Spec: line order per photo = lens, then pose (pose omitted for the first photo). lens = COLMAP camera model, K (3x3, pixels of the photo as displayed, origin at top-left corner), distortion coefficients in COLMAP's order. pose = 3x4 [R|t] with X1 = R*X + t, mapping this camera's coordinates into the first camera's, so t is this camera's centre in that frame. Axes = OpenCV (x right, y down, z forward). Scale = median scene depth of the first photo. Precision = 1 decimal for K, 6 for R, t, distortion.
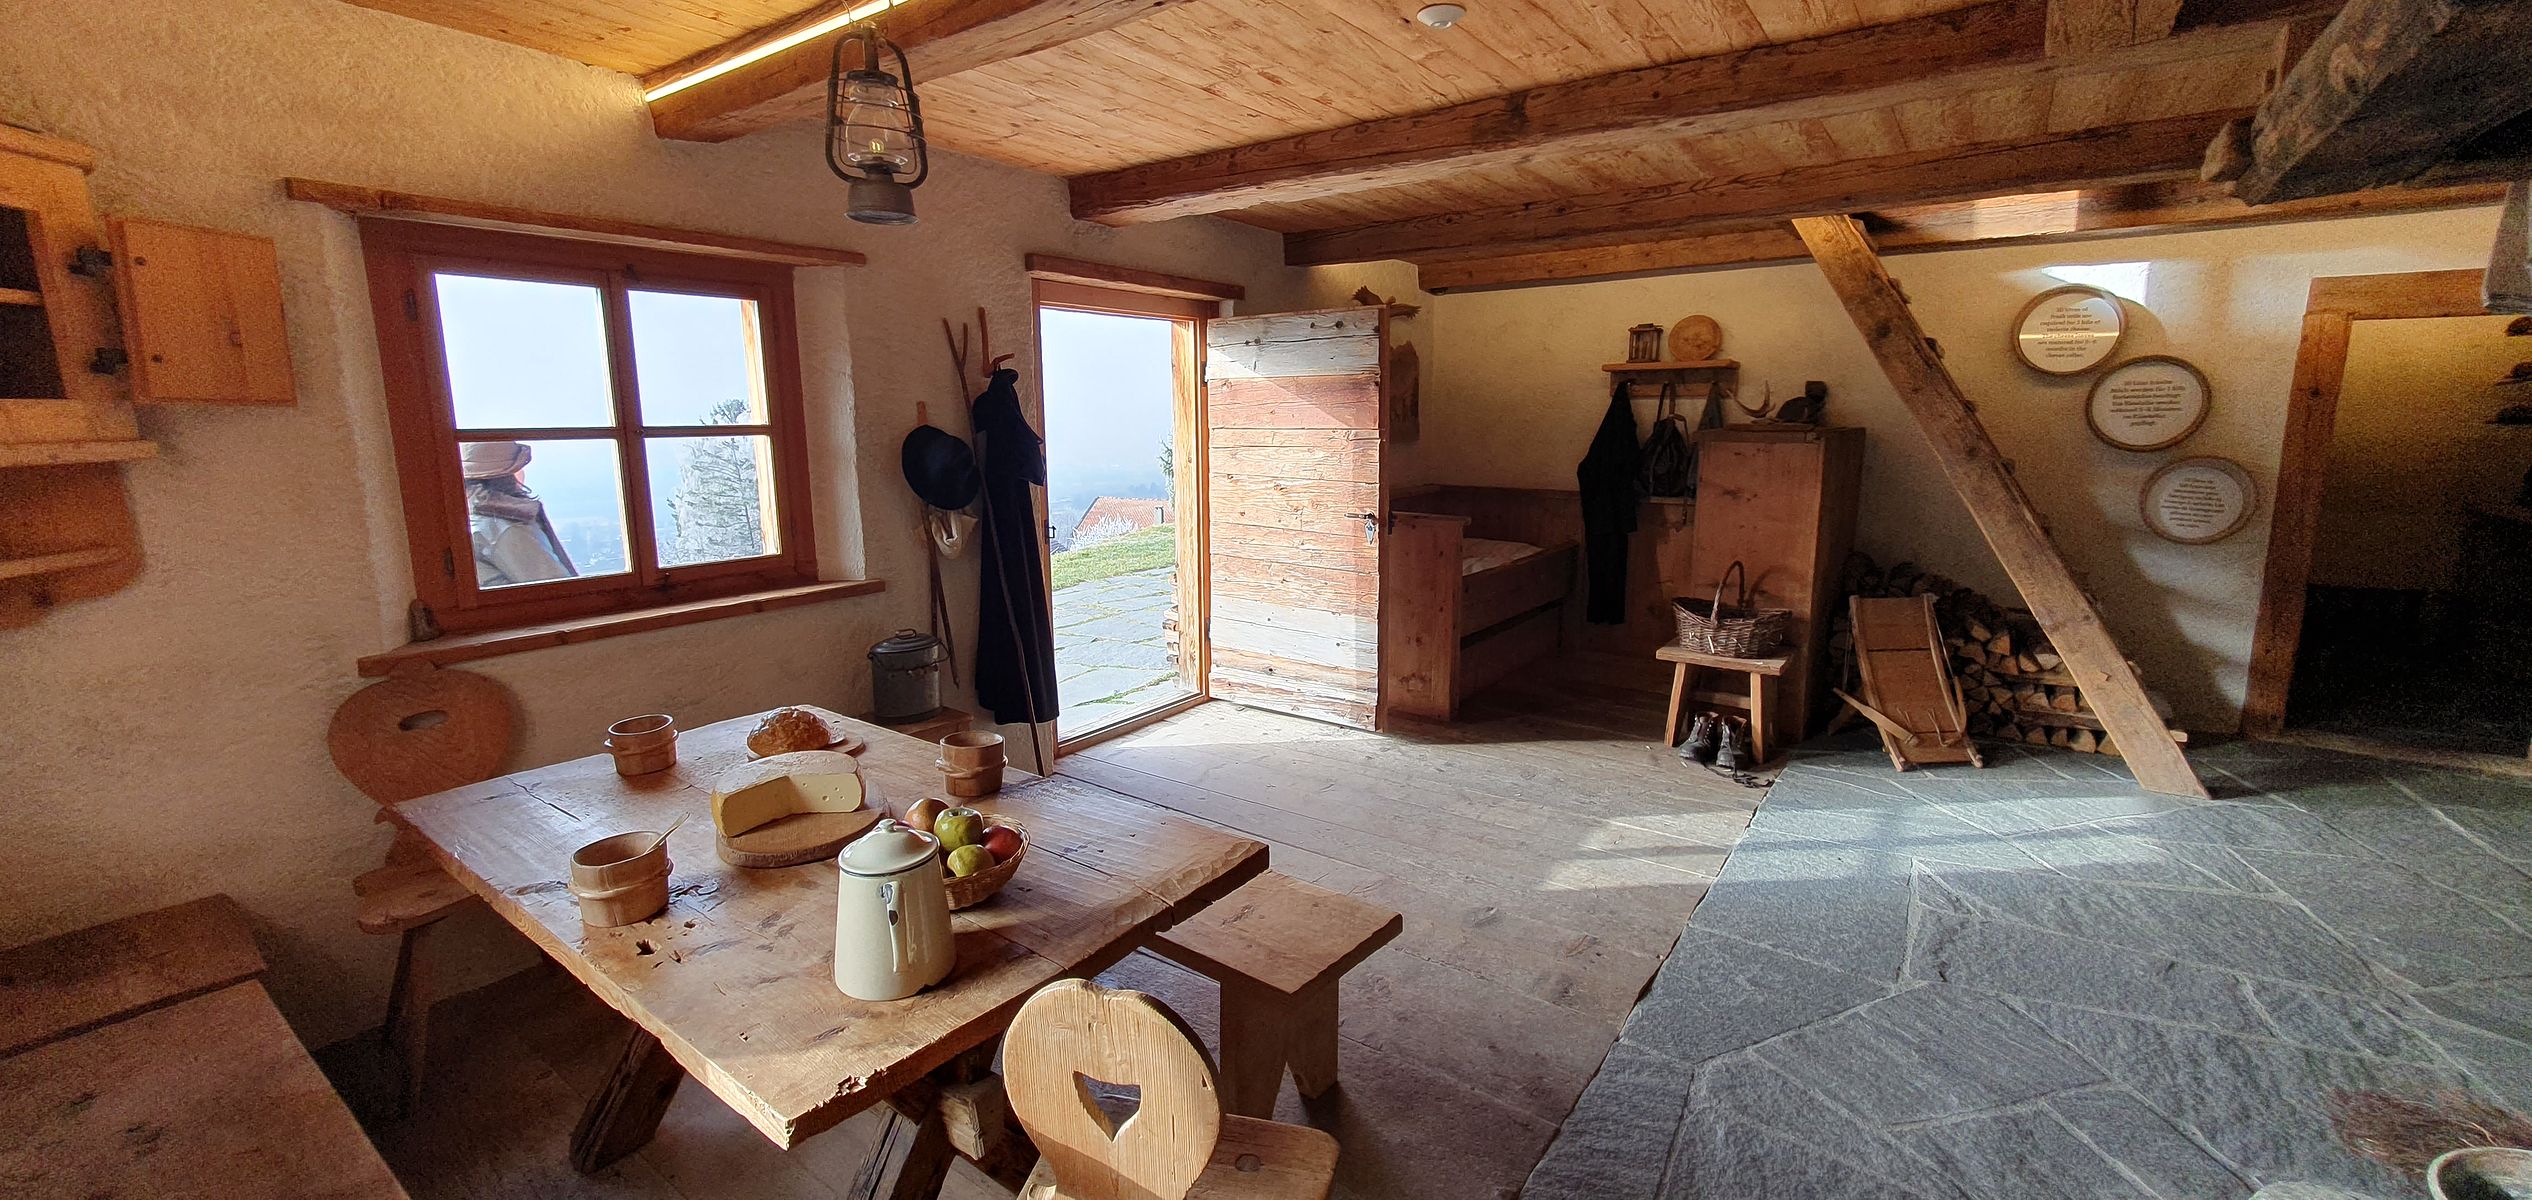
lens RADIAL K [[993.8, 0, 1283.4], [0, 993.8, 596.5], [0, 0, 1]] dist [0.000964, 0.000089]
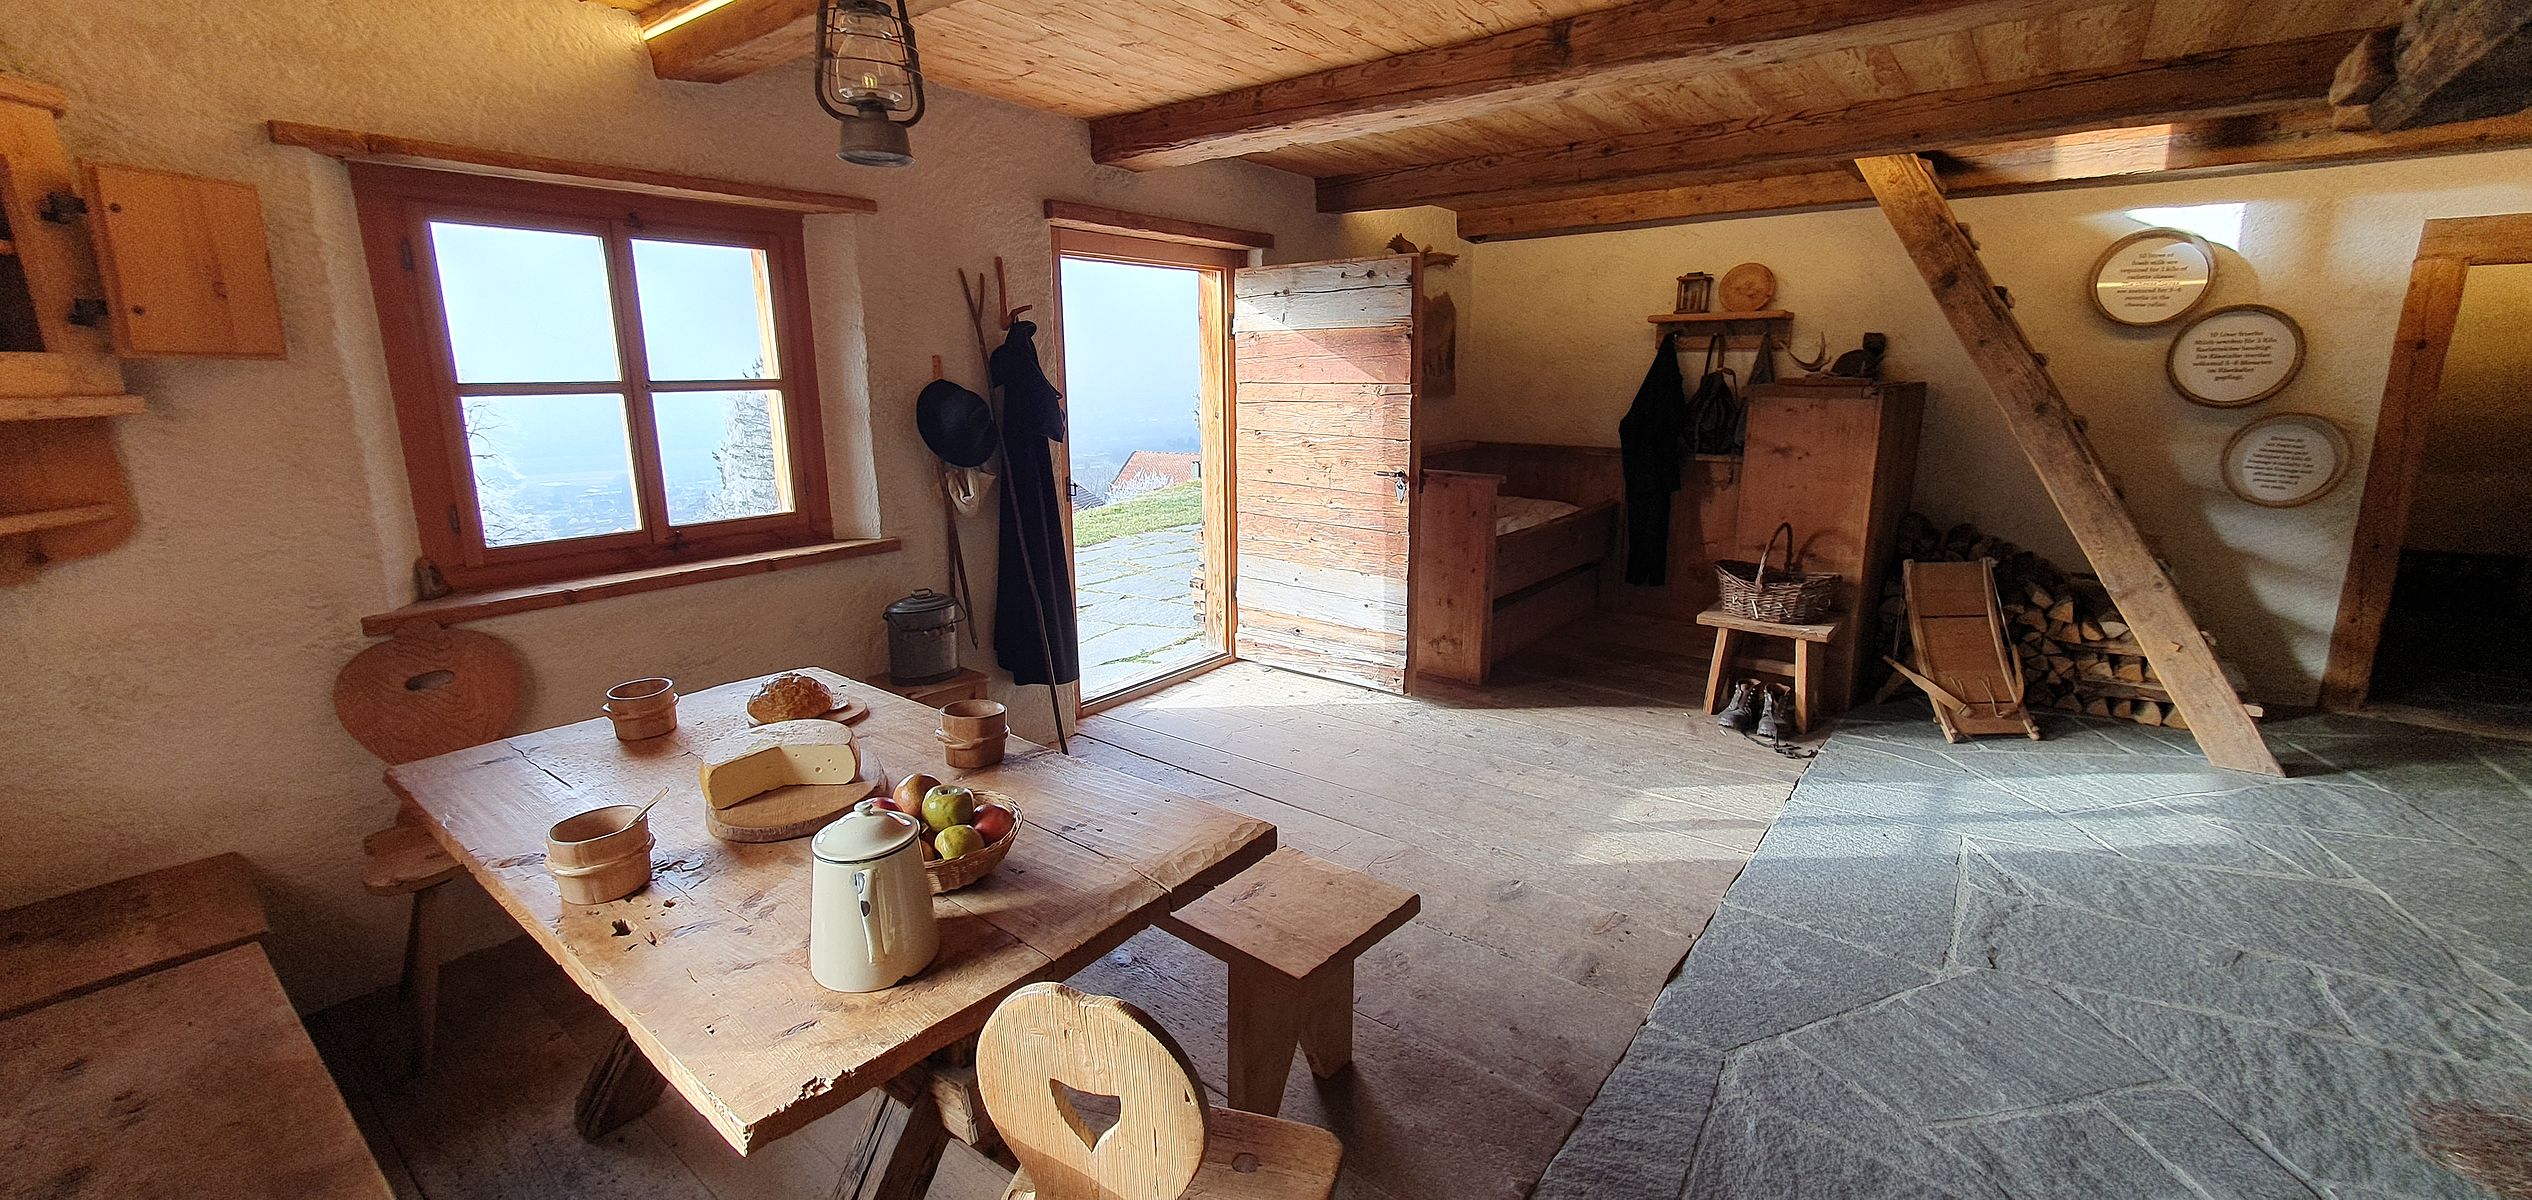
lens RADIAL K [[993.8, 0, 1283.4], [0, 993.8, 596.5], [0, 0, 1]] dist [0.000964, 0.000089]
pose [[0.999282, 0.008742, -0.036855, 0.012250], [-0.007076, 0.998957, 0.045104, -0.005930], [0.037211, -0.044811, 0.998302, 0.029856]]
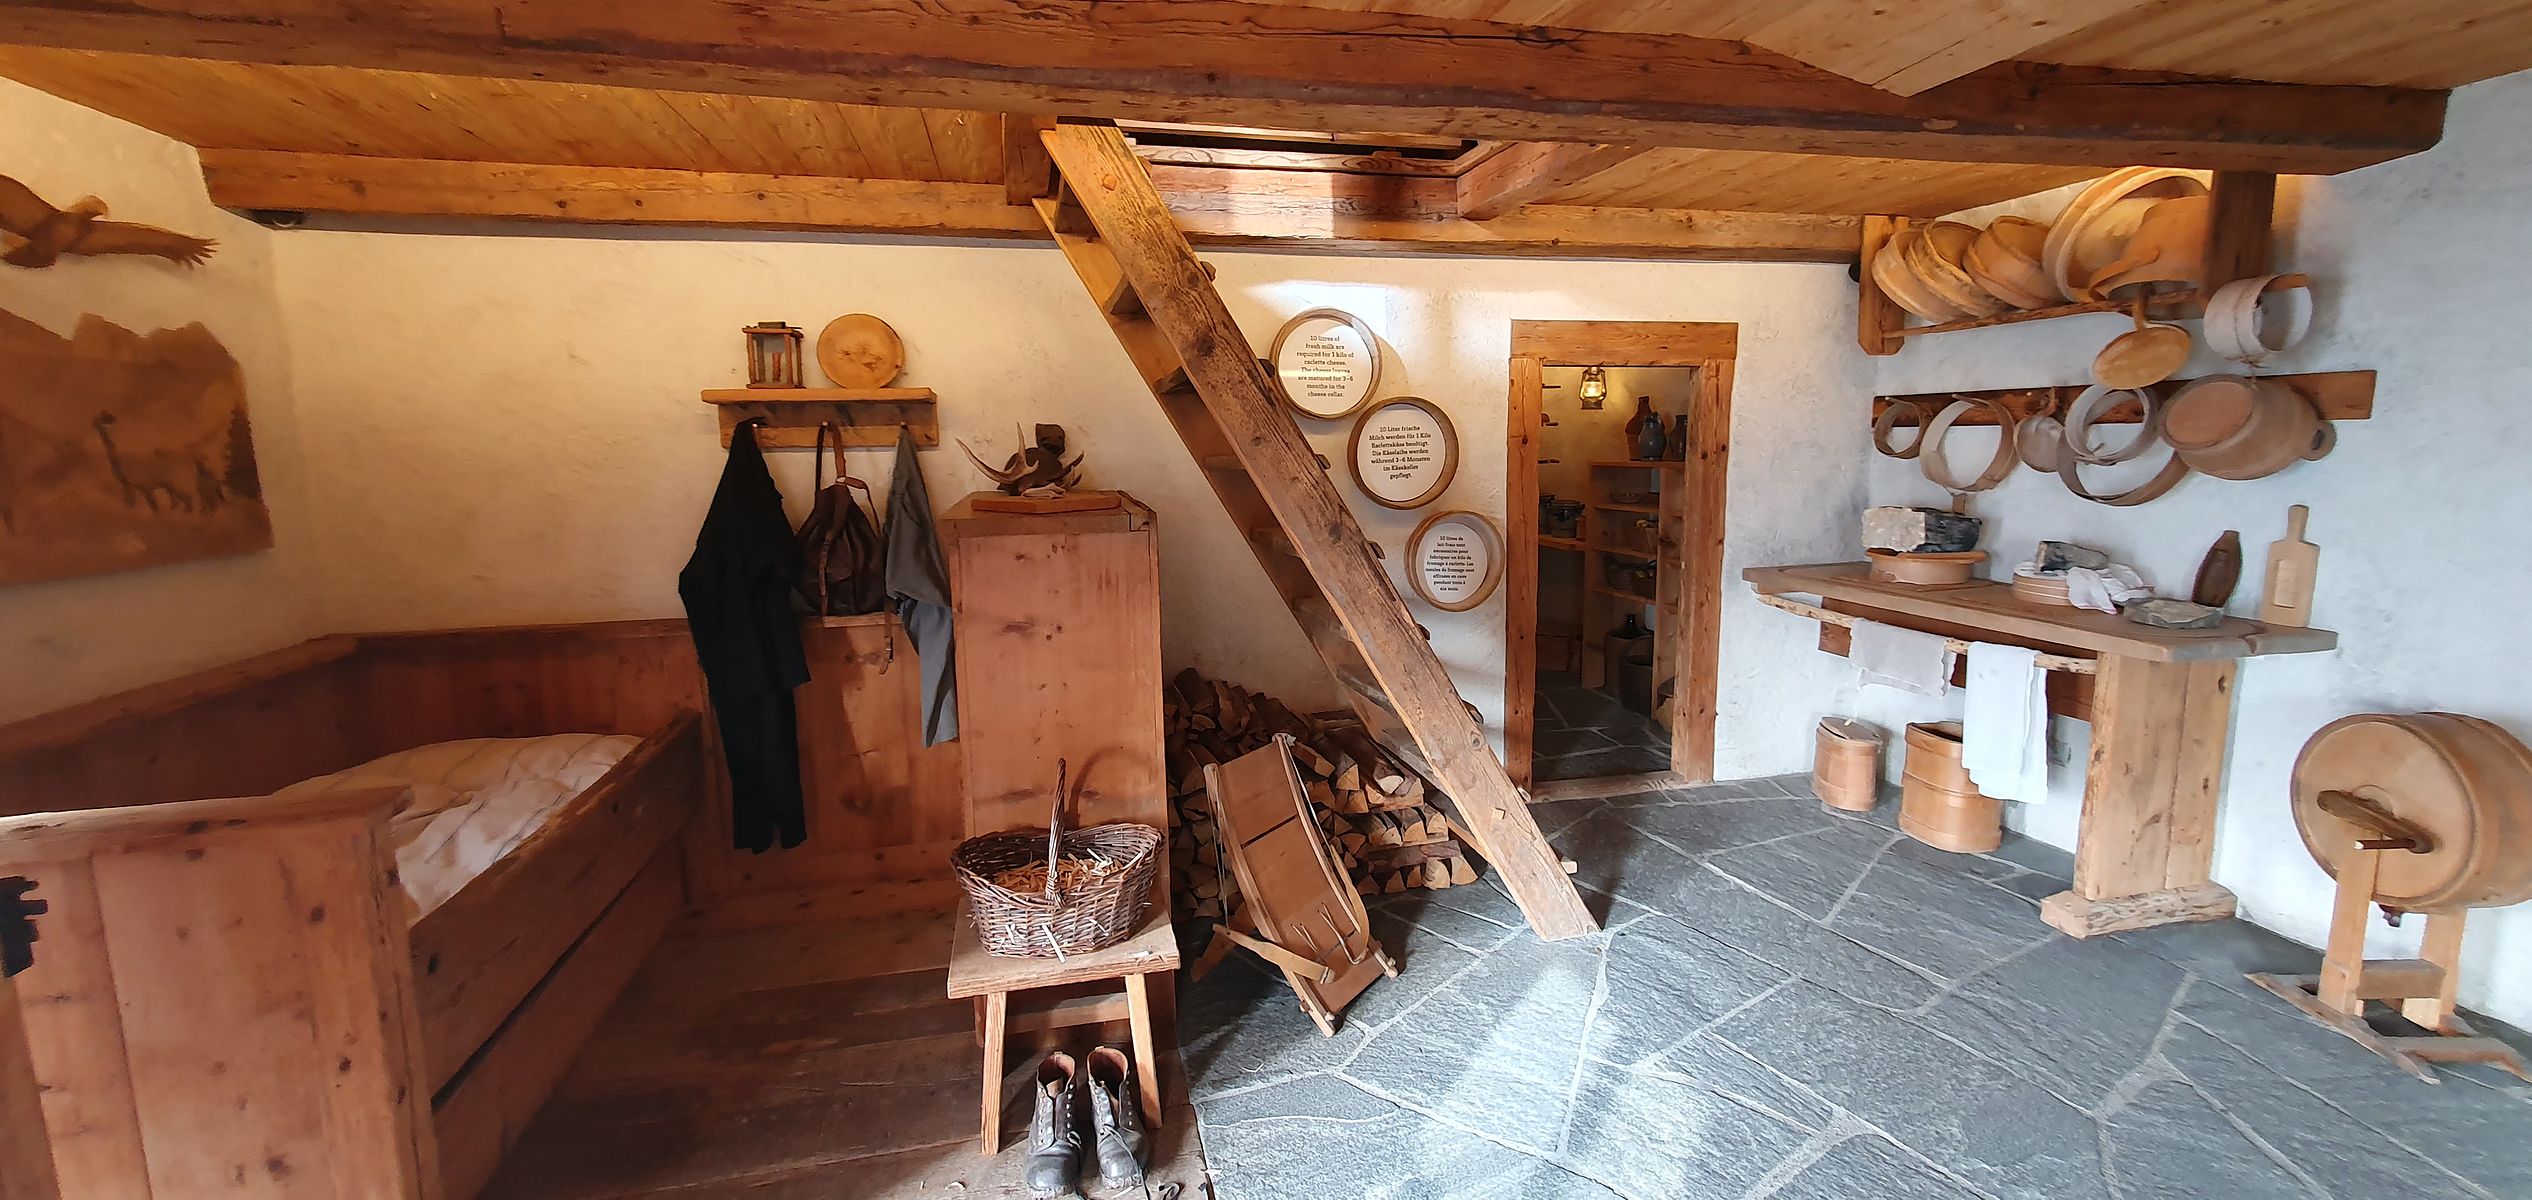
lens RADIAL K [[1038.9, 0, 1266.0], [0, 1038.9, 587.0], [0, 0, 1]] dist [0.001267, 0.000154]
pose [[0.673520, -0.107891, 0.731253, 0.193152], [0.148190, 0.988914, 0.009416, -0.164335], [-0.724162, 0.102022, 0.682042, 0.757221]]
